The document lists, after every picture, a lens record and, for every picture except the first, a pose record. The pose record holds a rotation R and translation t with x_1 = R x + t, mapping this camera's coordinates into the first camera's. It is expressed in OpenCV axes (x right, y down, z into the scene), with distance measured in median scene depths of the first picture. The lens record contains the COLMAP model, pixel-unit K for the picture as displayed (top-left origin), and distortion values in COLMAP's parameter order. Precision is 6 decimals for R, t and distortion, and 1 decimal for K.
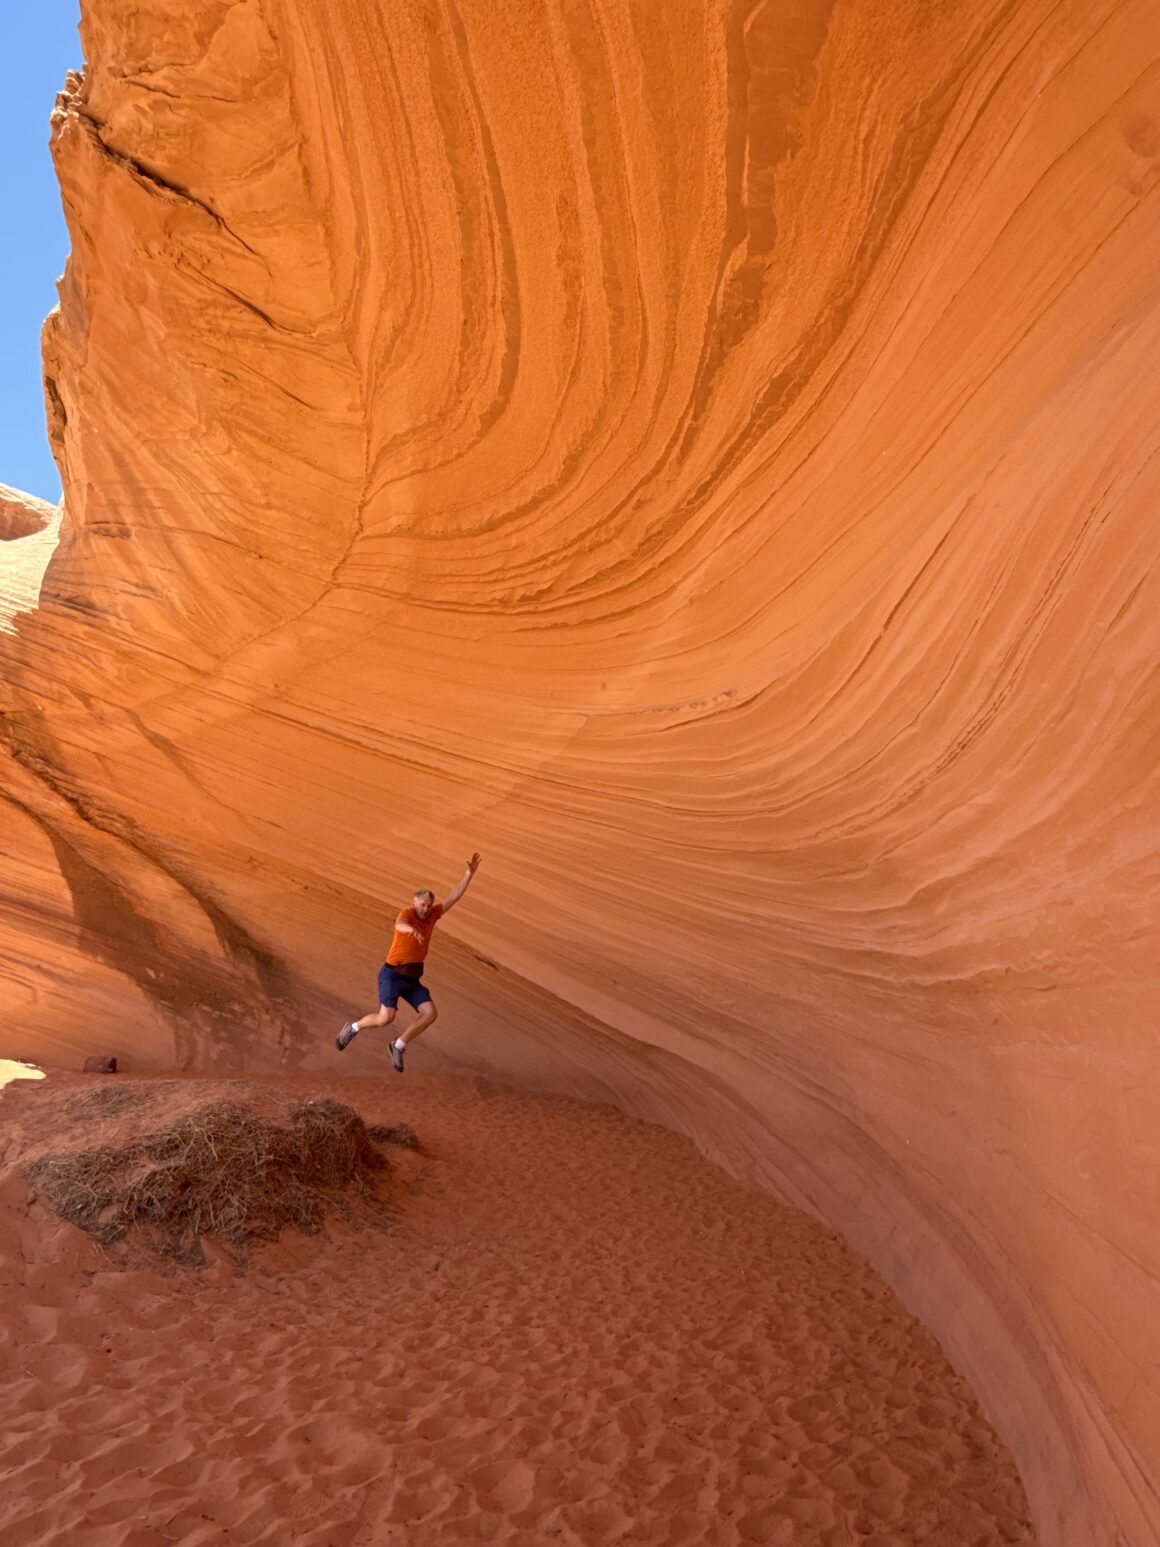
lens RADIAL K [[876.2, 0, 579.4], [0, 876.2, 776.3], [0, 0, 1]] dist [0.000957, -0.000576]
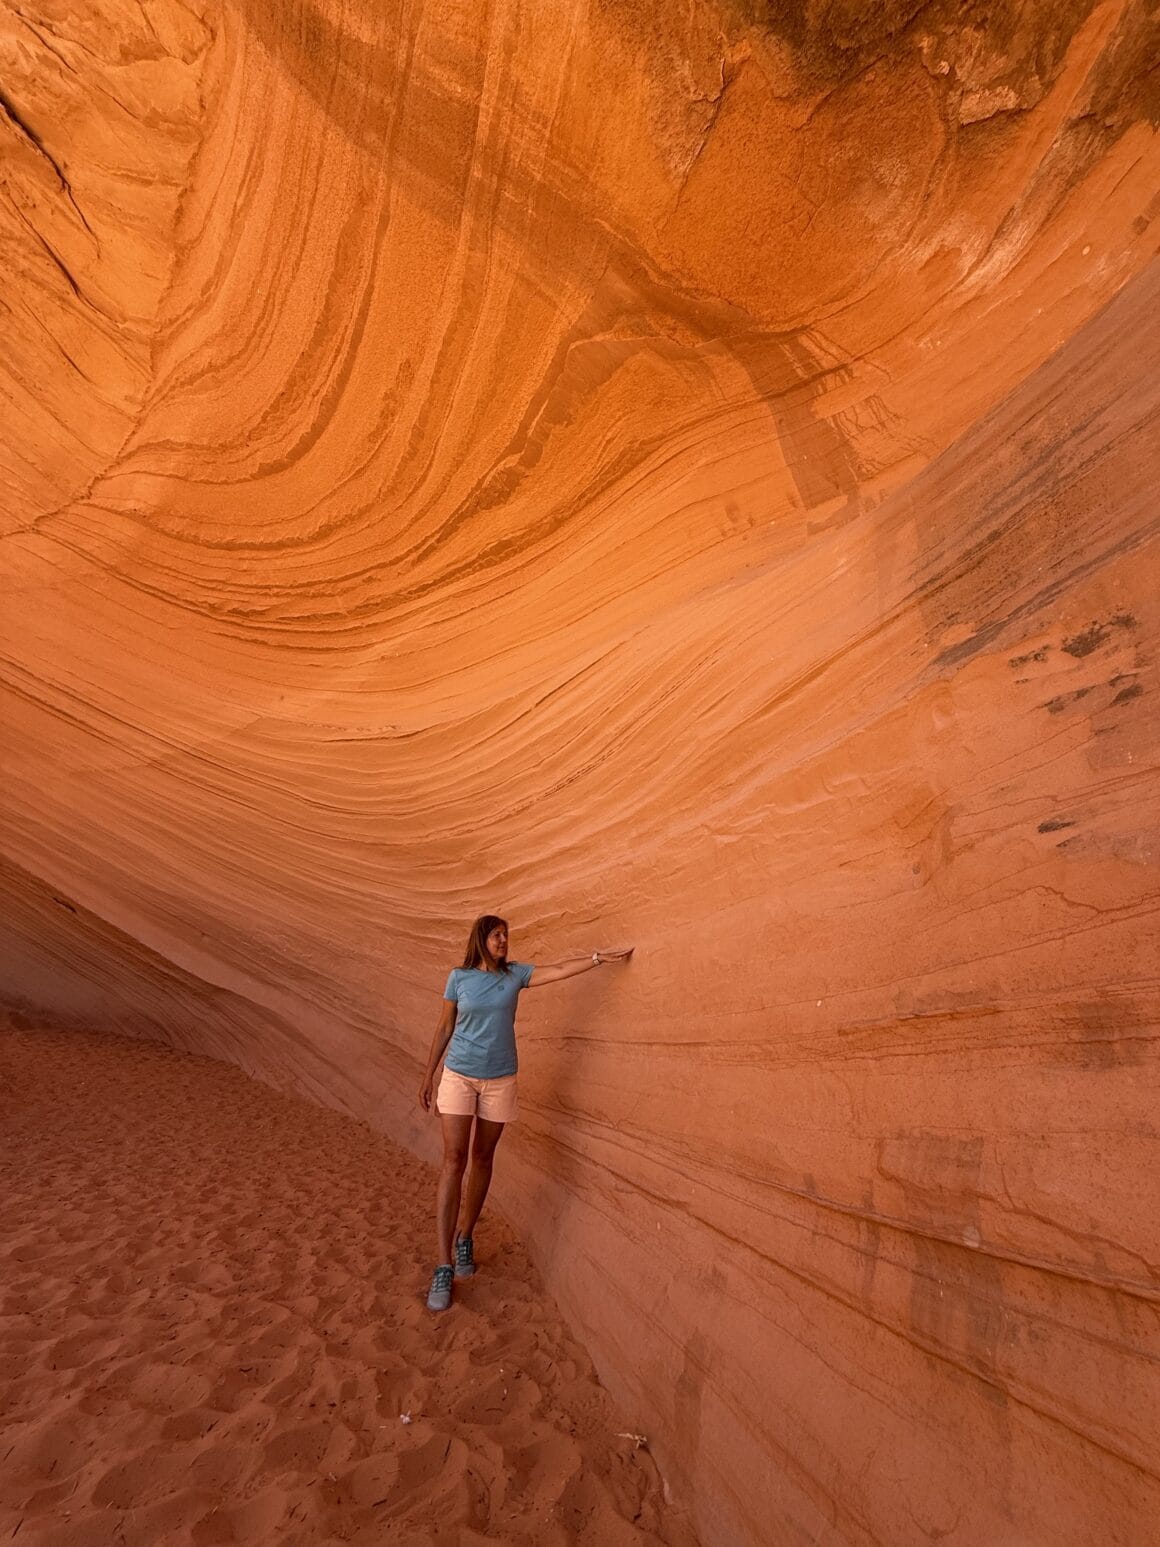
lens RADIAL K [[615.0, 0, 581.9], [0, 615.0, 768.7], [0, 0, 1]] dist [-0.001057, -0.000177]
pose [[0.802522, 0.283689, 0.524861, -0.087057], [-0.228618, 0.958793, -0.168669, 0.067191], [-0.551083, 0.015368, 0.834309, -0.007304]]
